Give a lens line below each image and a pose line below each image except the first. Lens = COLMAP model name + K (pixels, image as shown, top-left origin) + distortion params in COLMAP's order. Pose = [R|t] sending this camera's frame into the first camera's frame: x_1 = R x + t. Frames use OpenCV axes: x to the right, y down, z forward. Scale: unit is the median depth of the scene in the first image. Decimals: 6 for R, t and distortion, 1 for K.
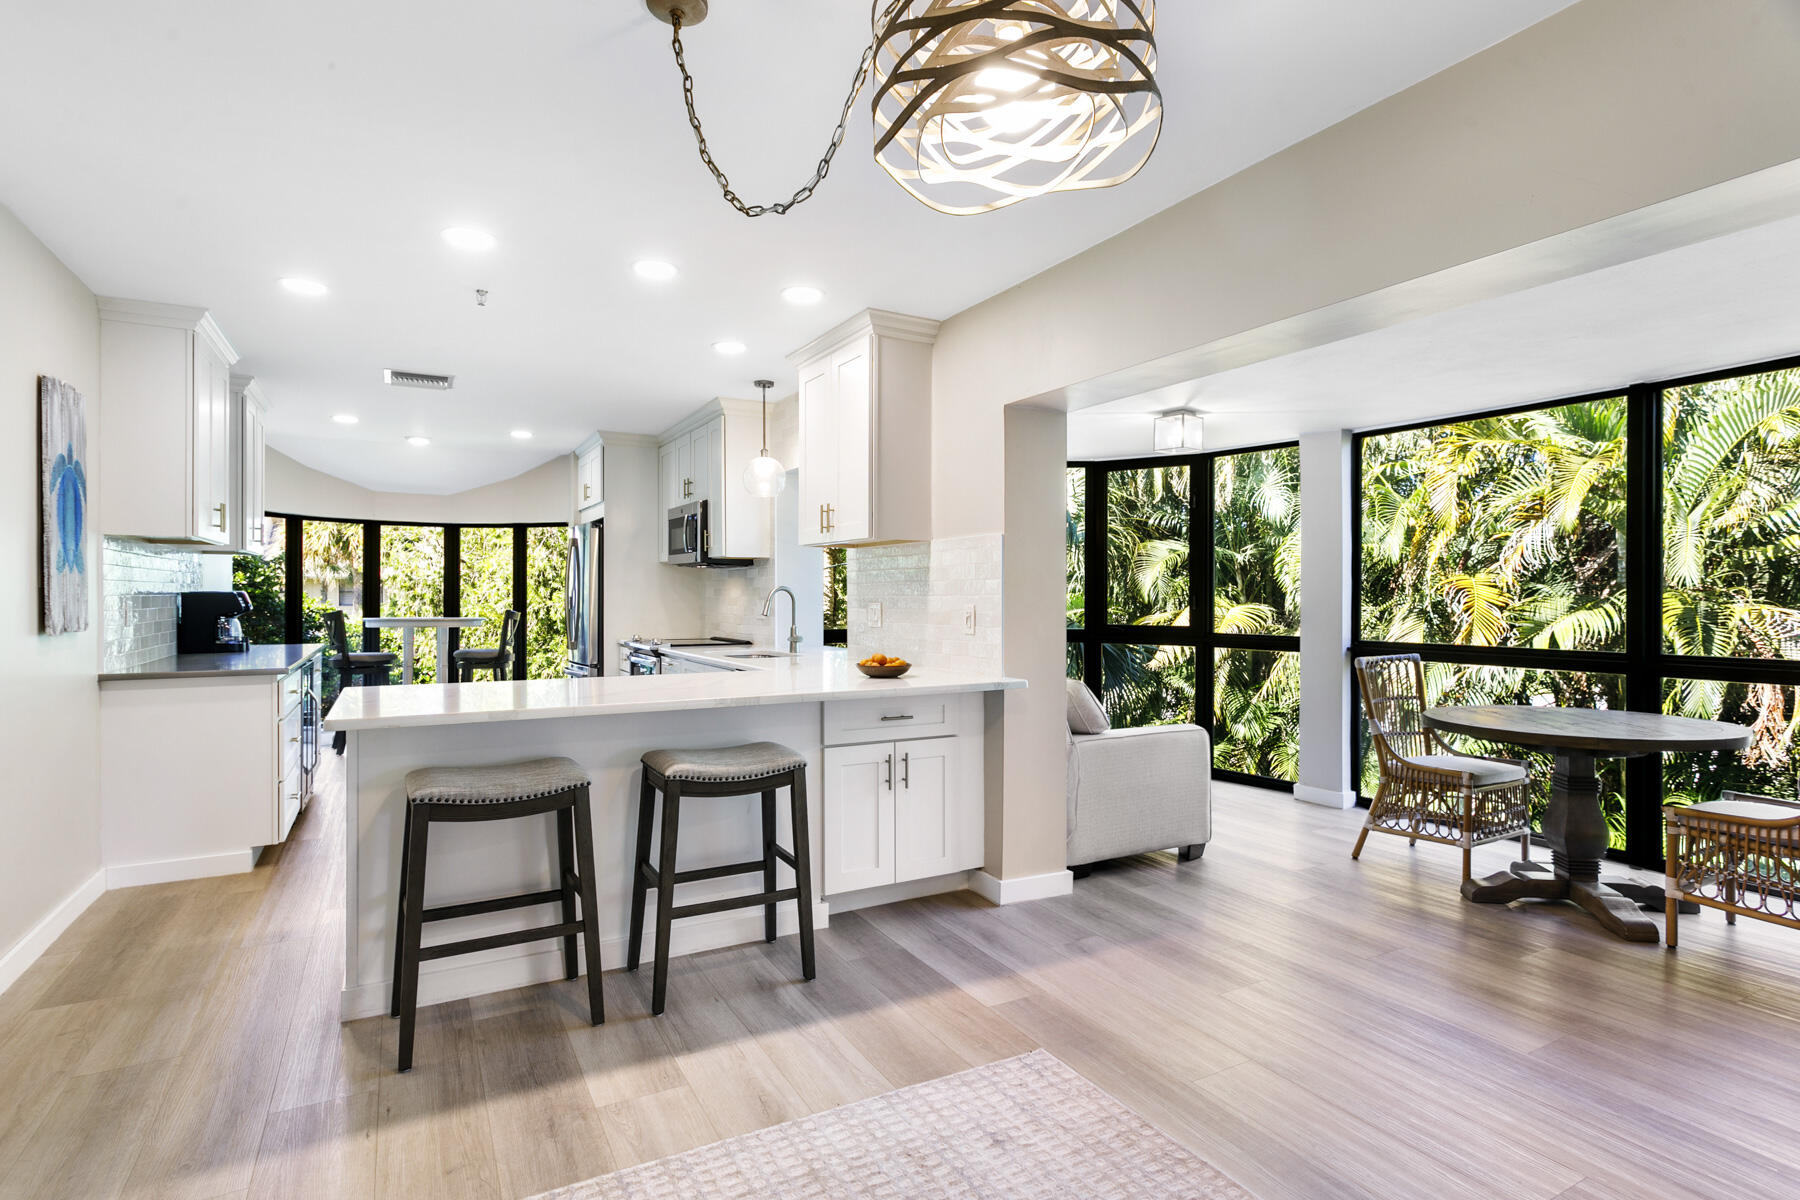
lens RADIAL K [[886.2, 0, 891.7], [0, 886.2, 605.0], [0, 0, 1]] dist [-0.004294, -0.000510]
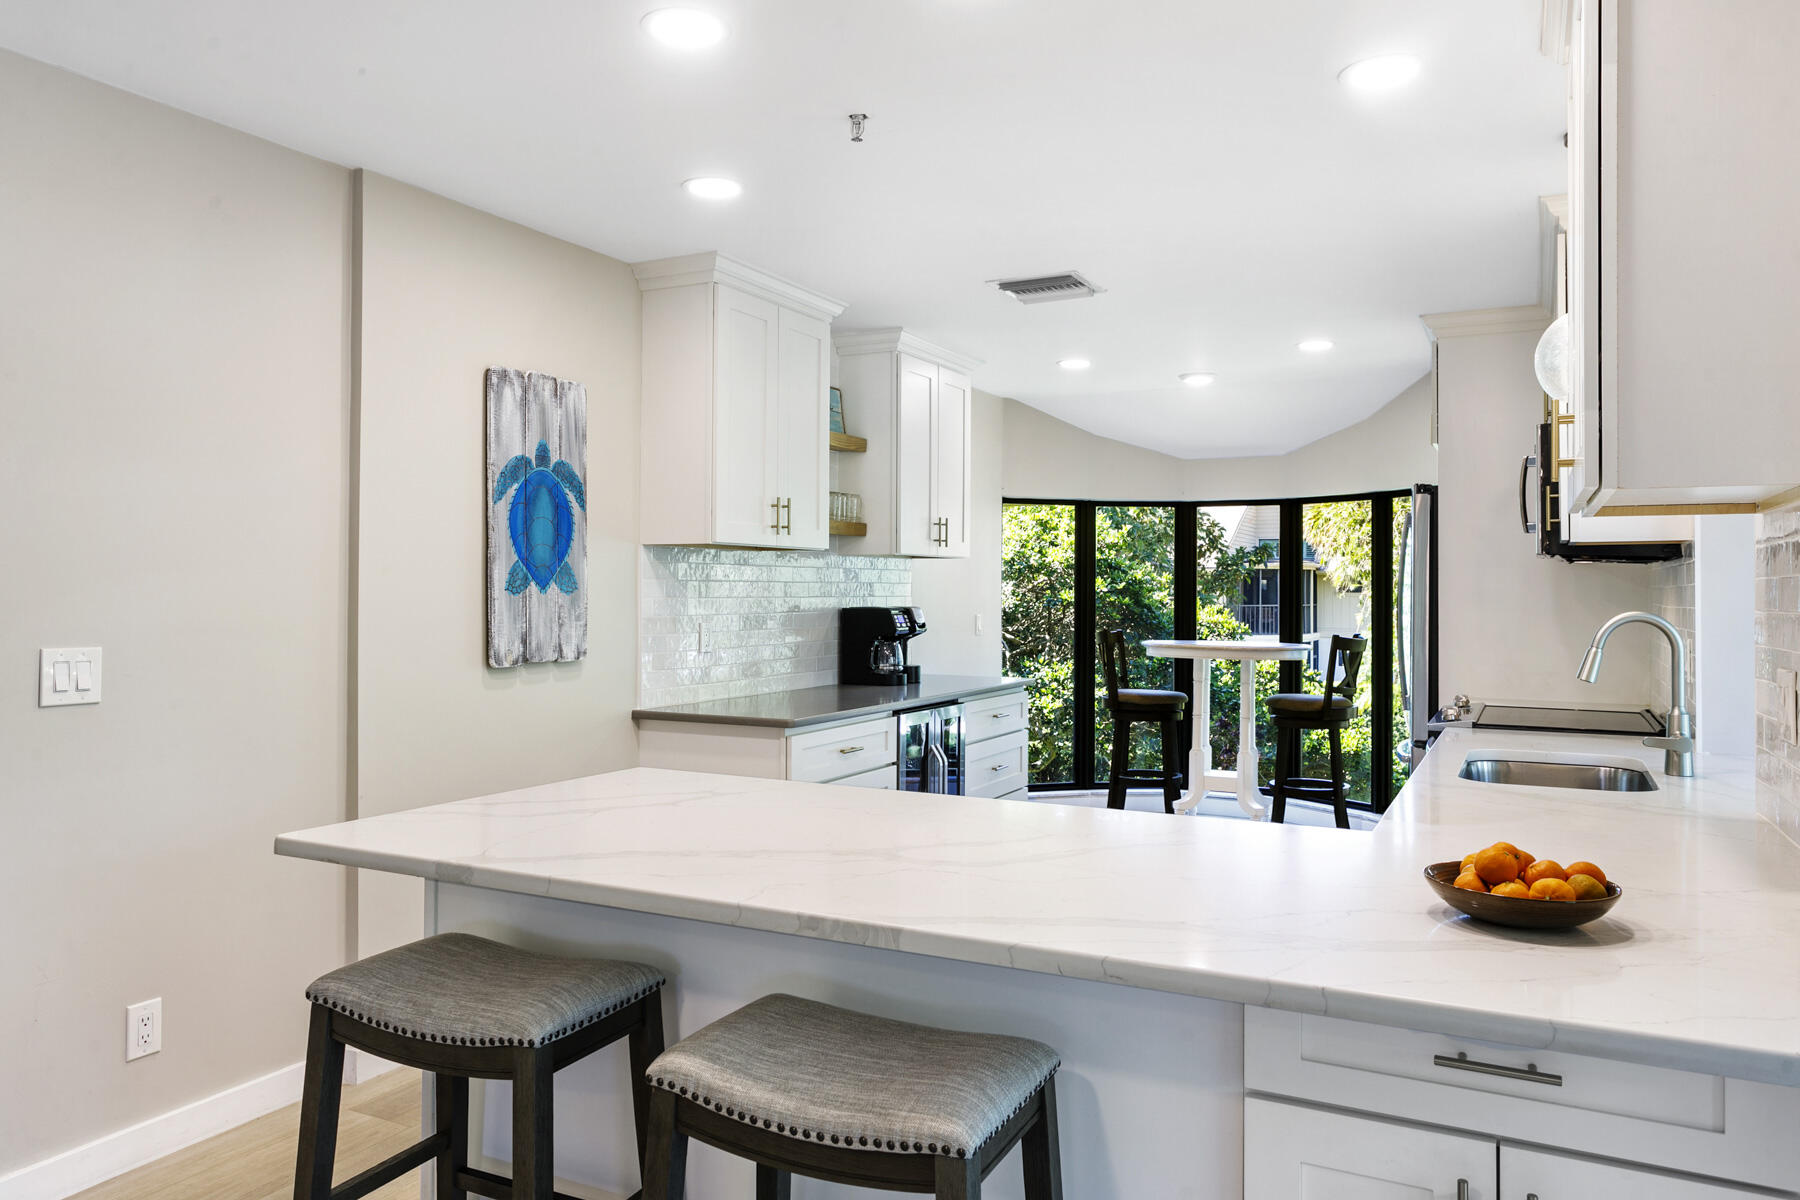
lens RADIAL K [[1240.7, 0, 896.7], [0, 1240.7, 578.0], [0, 0, 1]] dist [-0.006436, -0.003808]
pose [[0.555990, -0.007293, -0.831157, 0.227908], [-0.011343, 0.999802, -0.016360, -0.030090], [0.831112, 0.018524, 0.555797, 0.533160]]
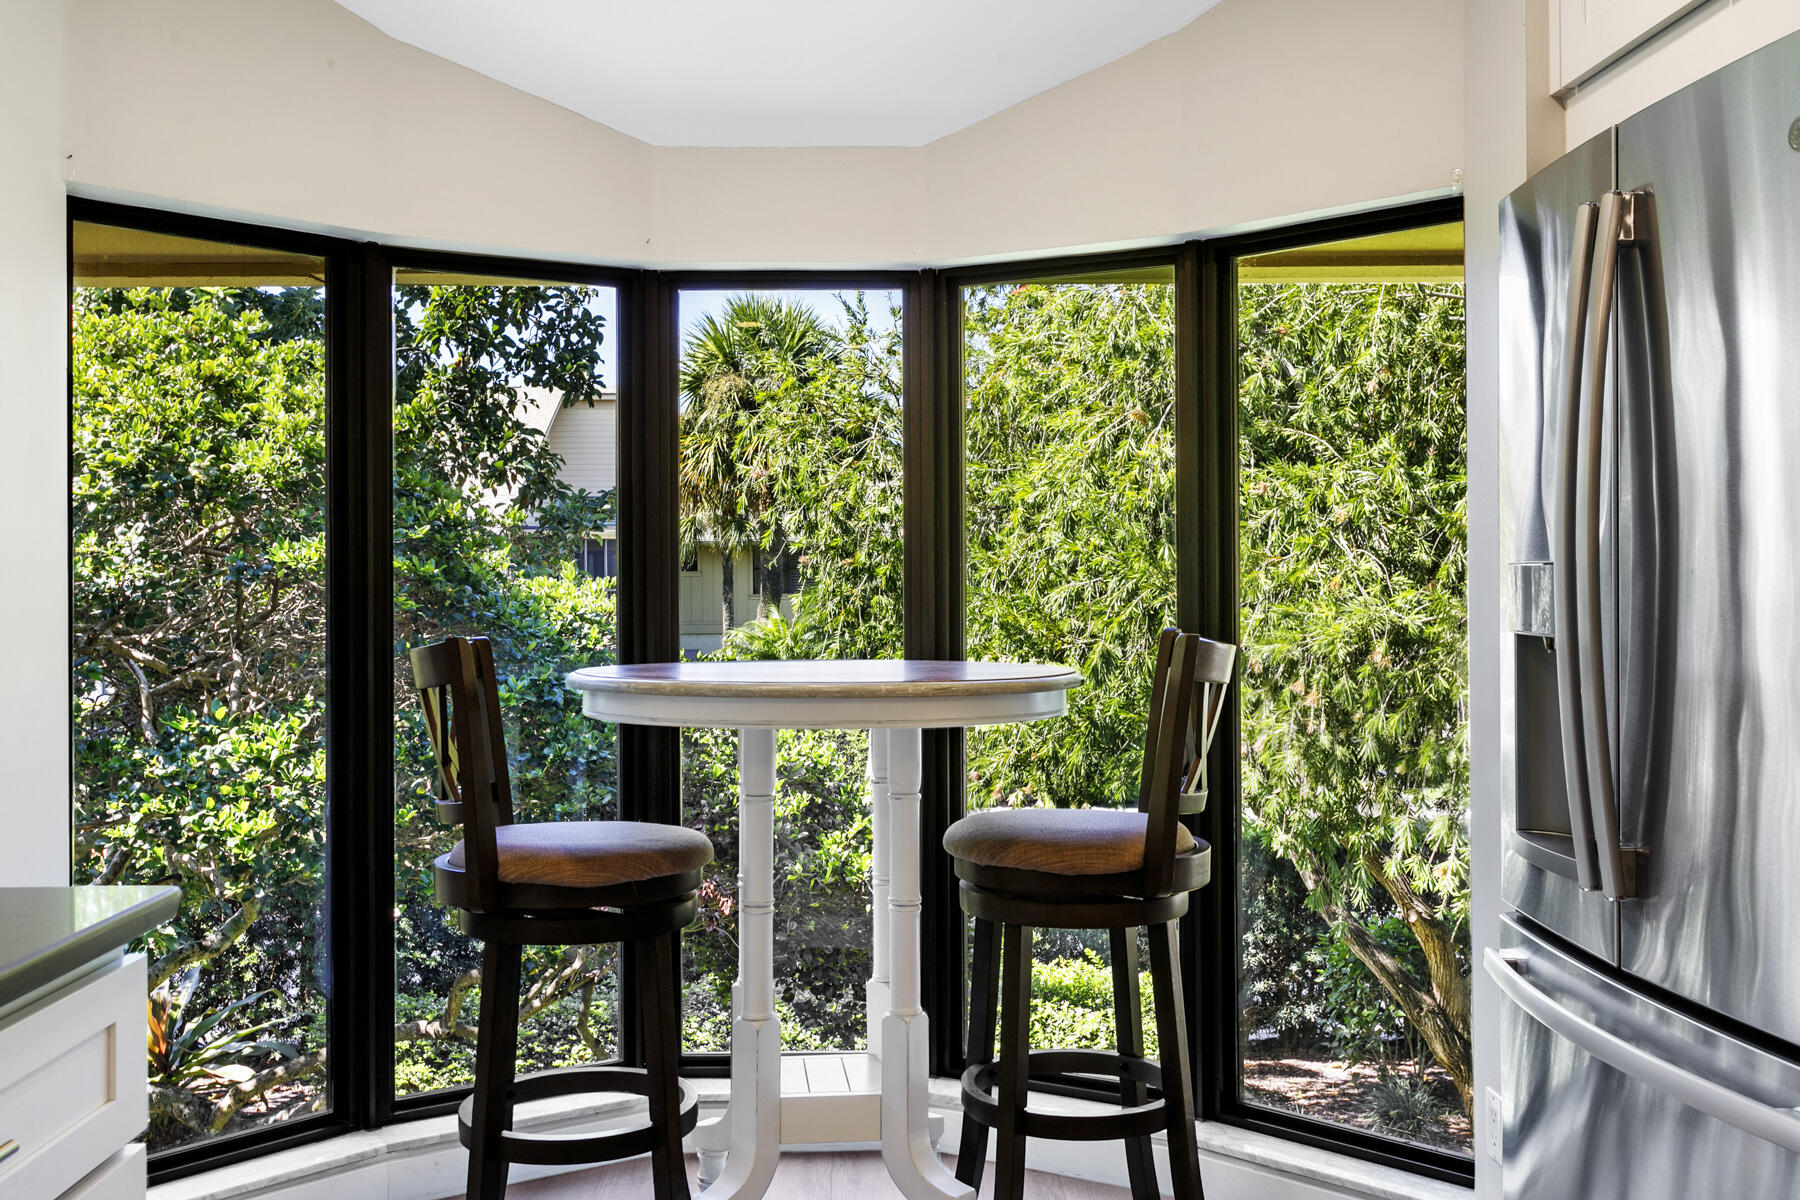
lens RADIAL K [[1680.8, 0, 896.4], [0, 1680.8, 574.4], [0, 0, 1]] dist [0.035232, -0.003659]
pose [[0.884466, -0.005550, -0.466572, -0.625923], [0.001809, 0.999963, -0.008466, -0.008619], [0.466601, 0.006643, 0.884443, 1.264143]]
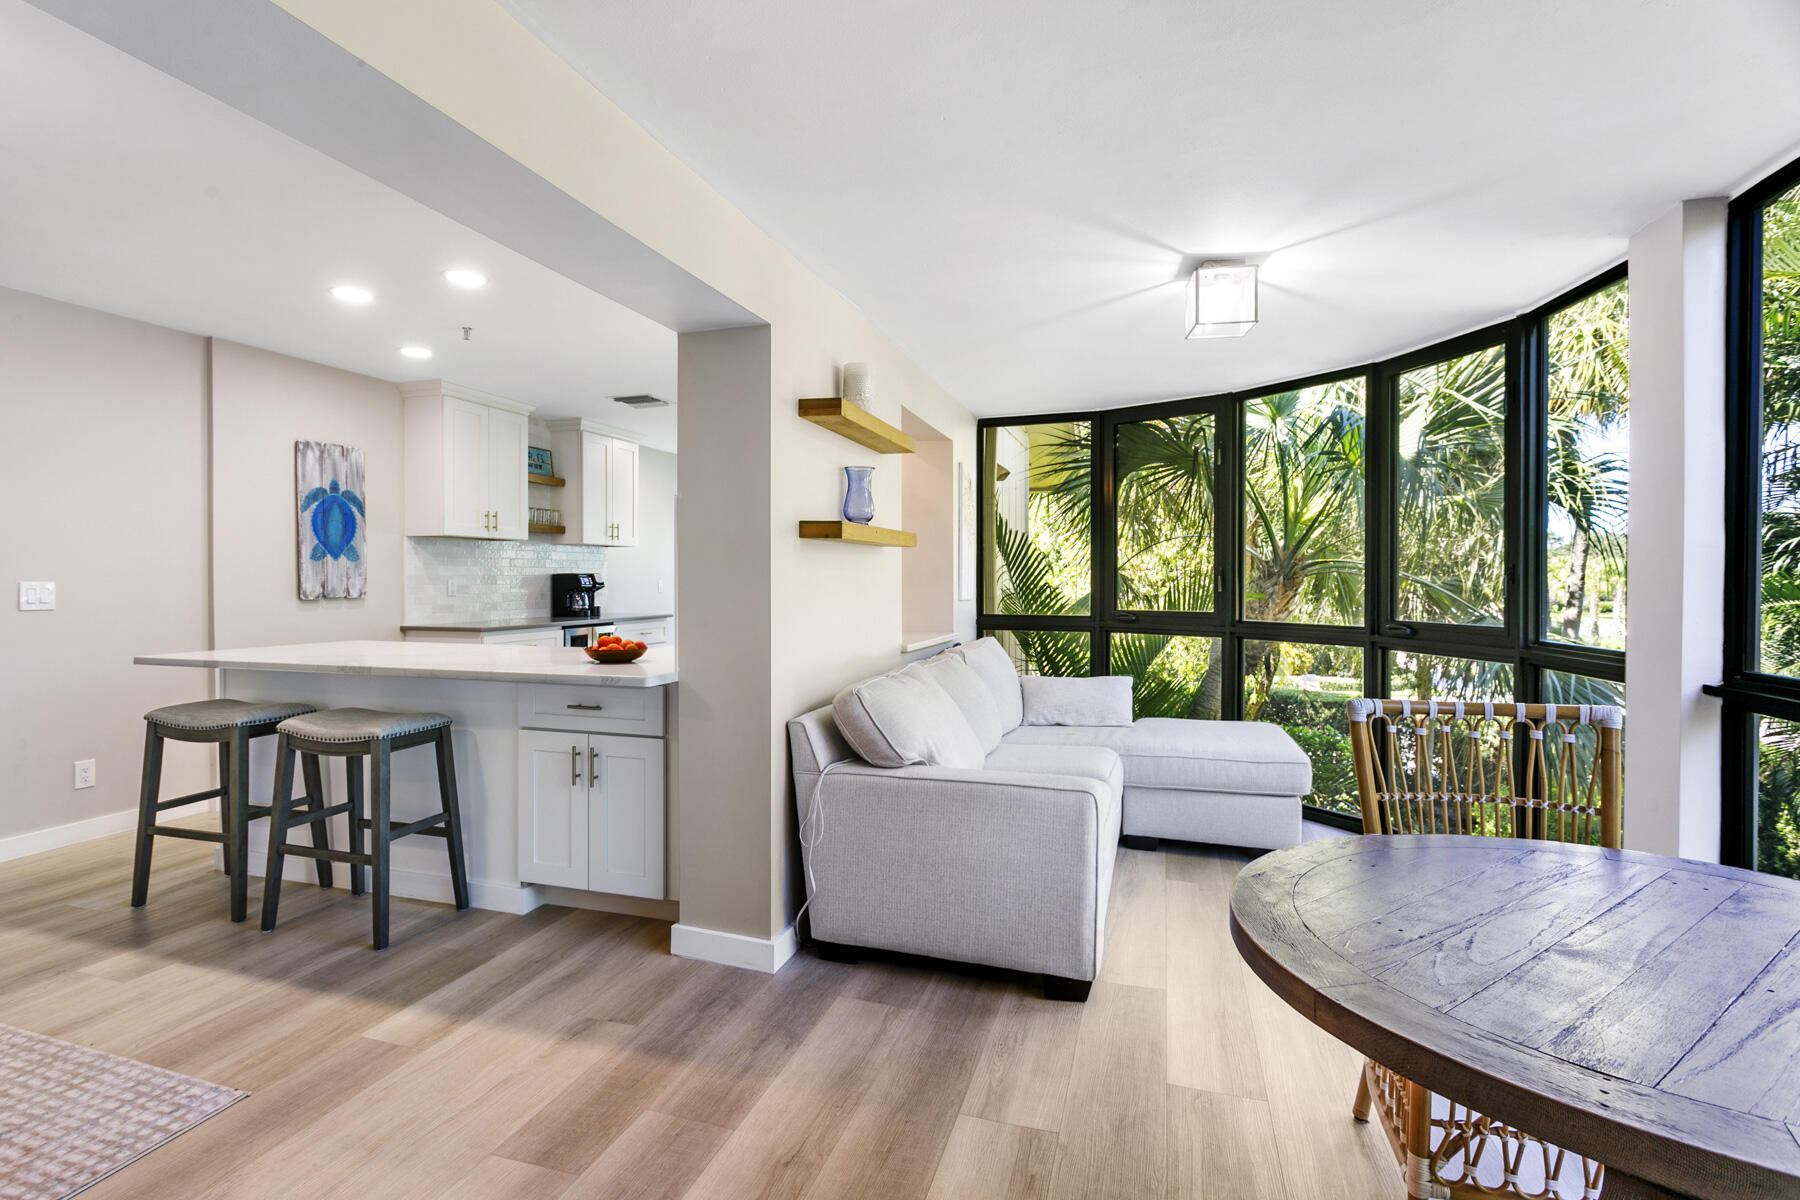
lens RADIAL K [[857.9, 0, 891.2], [0, 857.9, 589.4], [0, 0, 1]] dist [-0.002686, -0.000068]
pose [[0.688973, 0.008711, -0.724734, 0.778507], [-0.007120, 0.999961, 0.005251, 0.000480], [0.724752, 0.001542, 0.689008, 0.569335]]
